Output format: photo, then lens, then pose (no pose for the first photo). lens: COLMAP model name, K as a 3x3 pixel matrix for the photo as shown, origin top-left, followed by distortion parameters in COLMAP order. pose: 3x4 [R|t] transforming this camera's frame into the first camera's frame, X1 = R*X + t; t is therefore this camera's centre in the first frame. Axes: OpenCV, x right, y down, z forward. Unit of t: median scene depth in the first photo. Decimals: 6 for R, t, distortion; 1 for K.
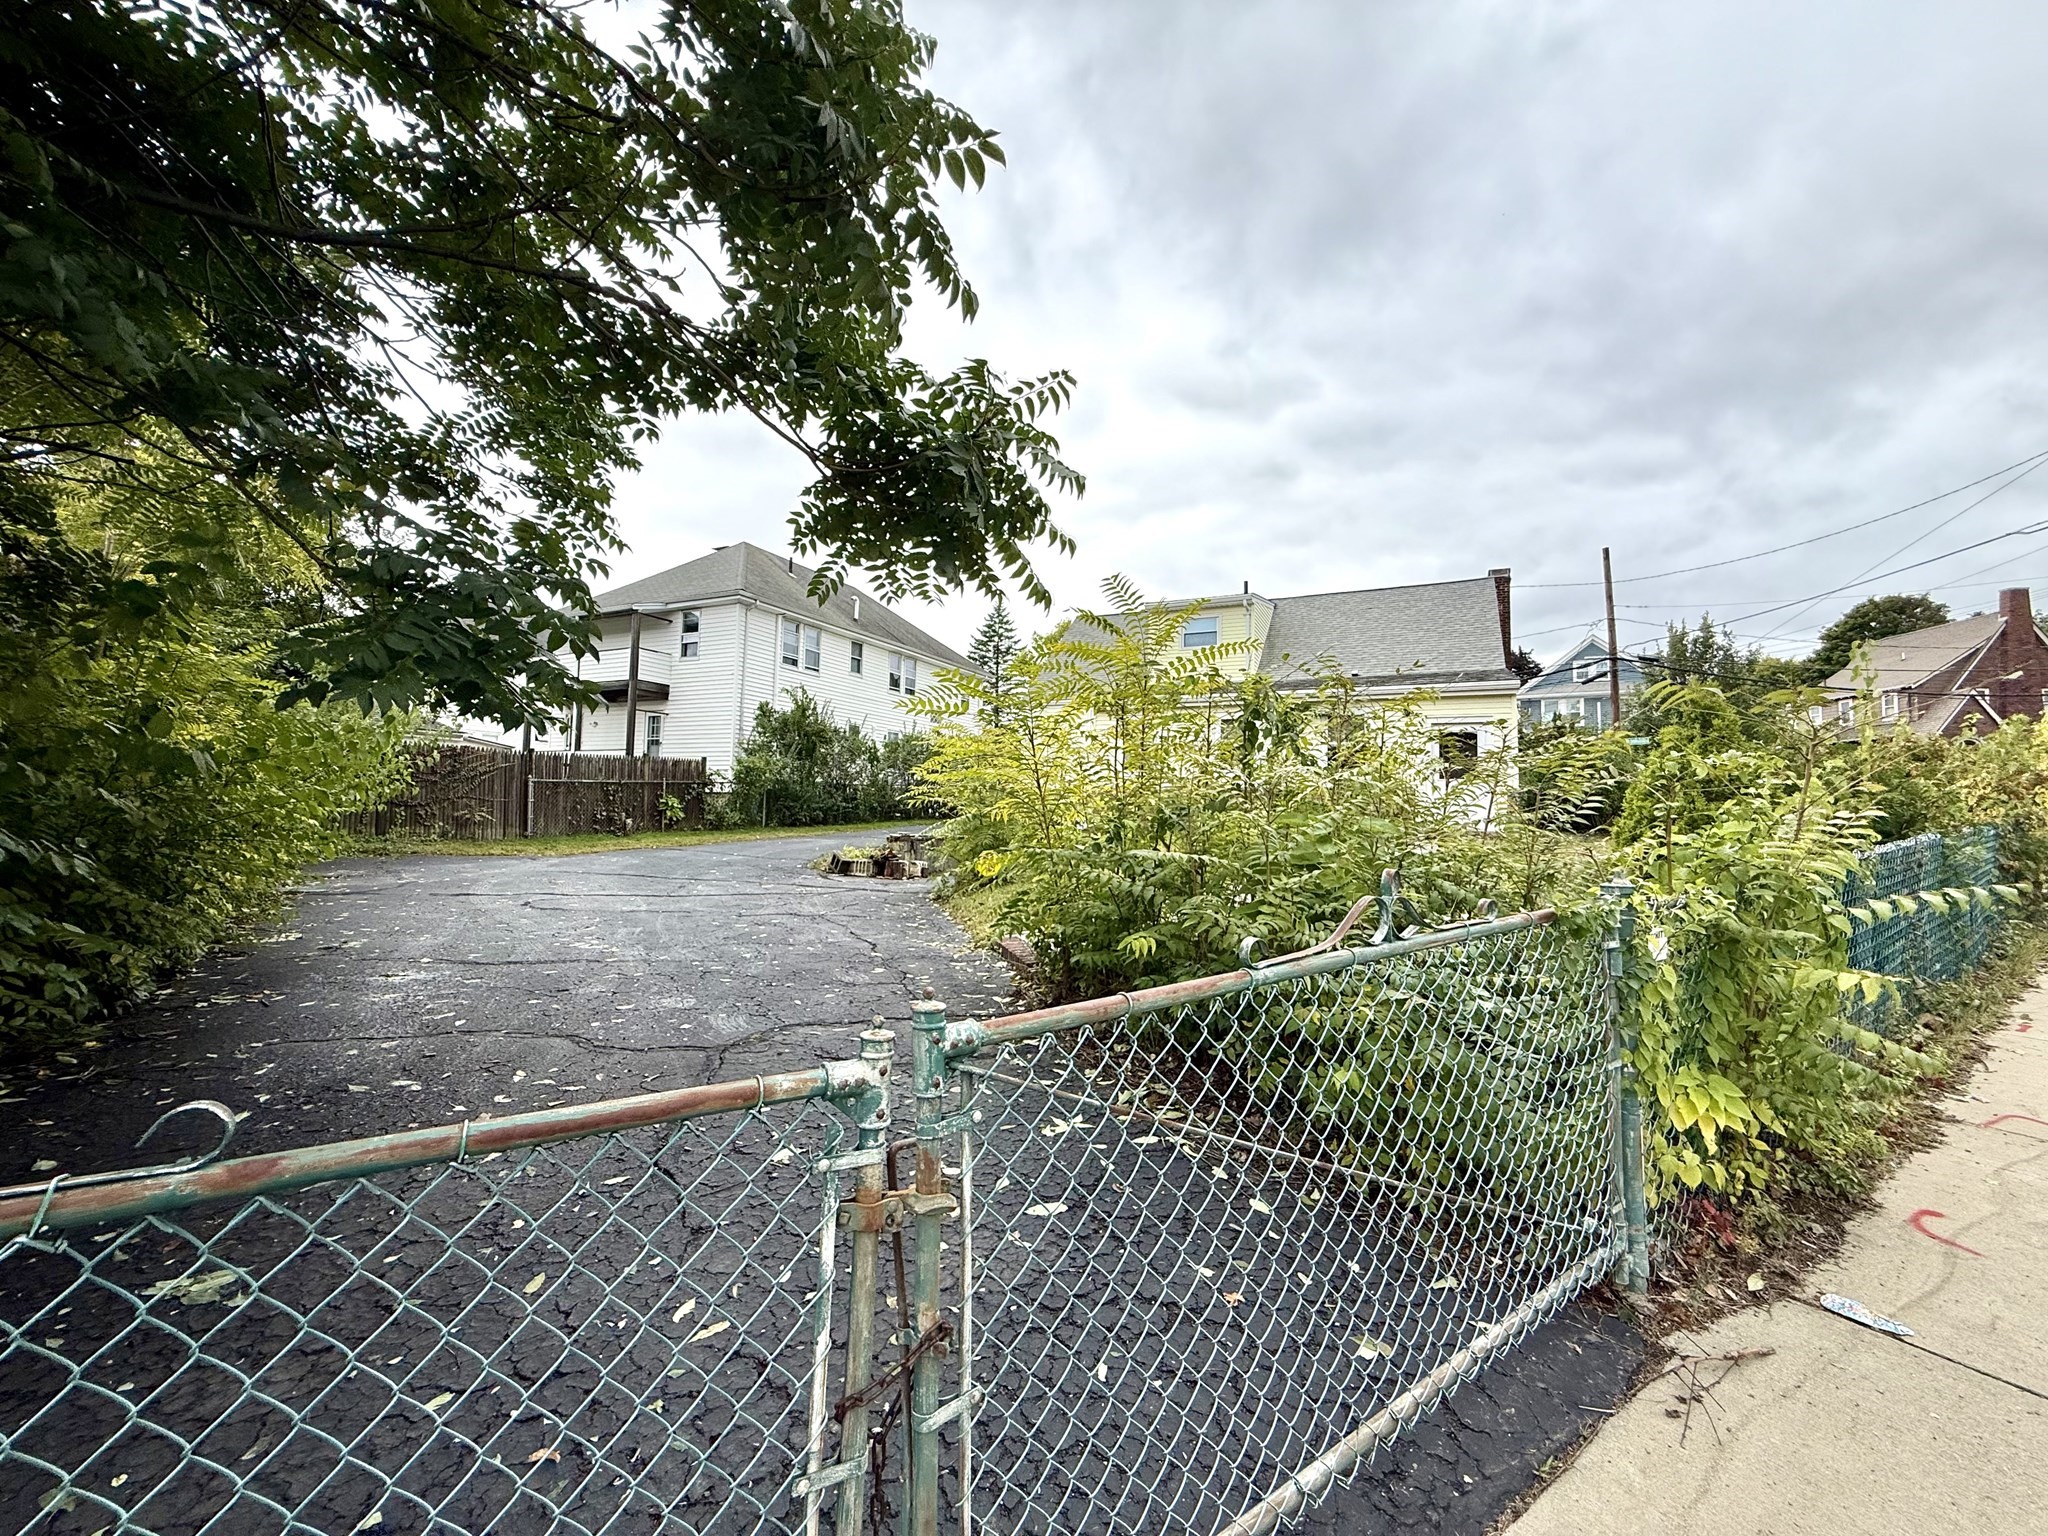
lens RADIAL K [[816.2, 0, 1014.6], [0, 816.2, 766.8], [0, 0, 1]] dist [-0.000144, -0.000148]
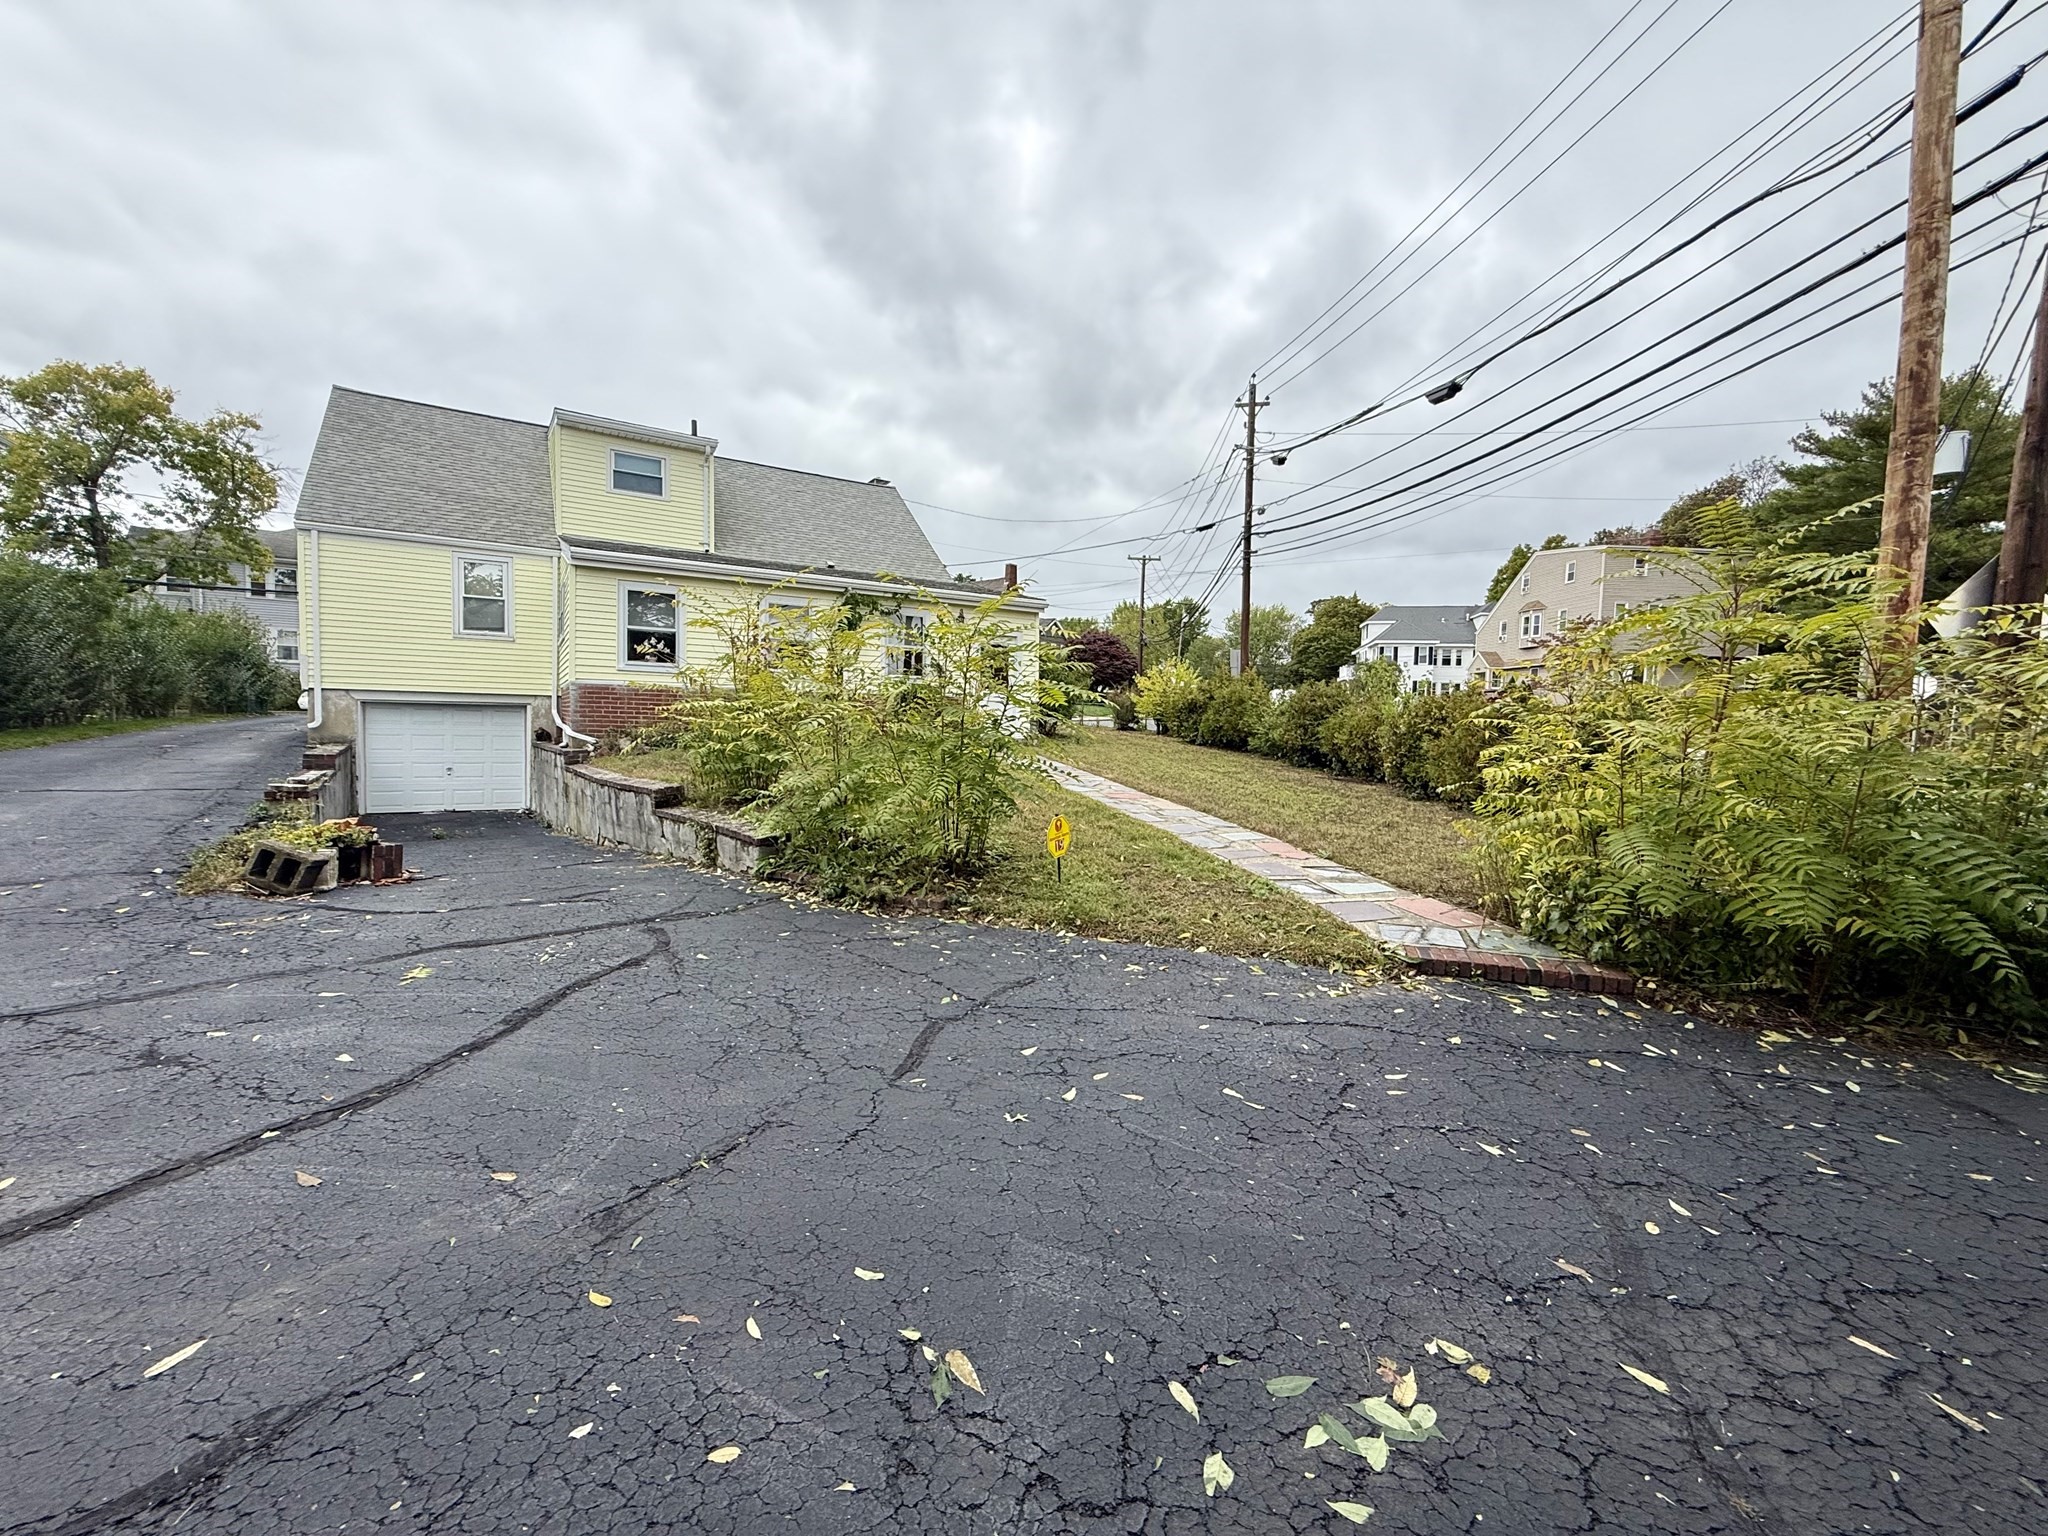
lens RADIAL K [[816.2, 0, 1014.6], [0, 816.2, 766.8], [0, 0, 1]] dist [-0.000144, -0.000148]
pose [[0.516349, -0.061707, 0.854152, -0.240011], [-0.056040, 0.992828, 0.105603, 0.001318], [-0.854543, -0.102395, 0.509187, 0.304226]]
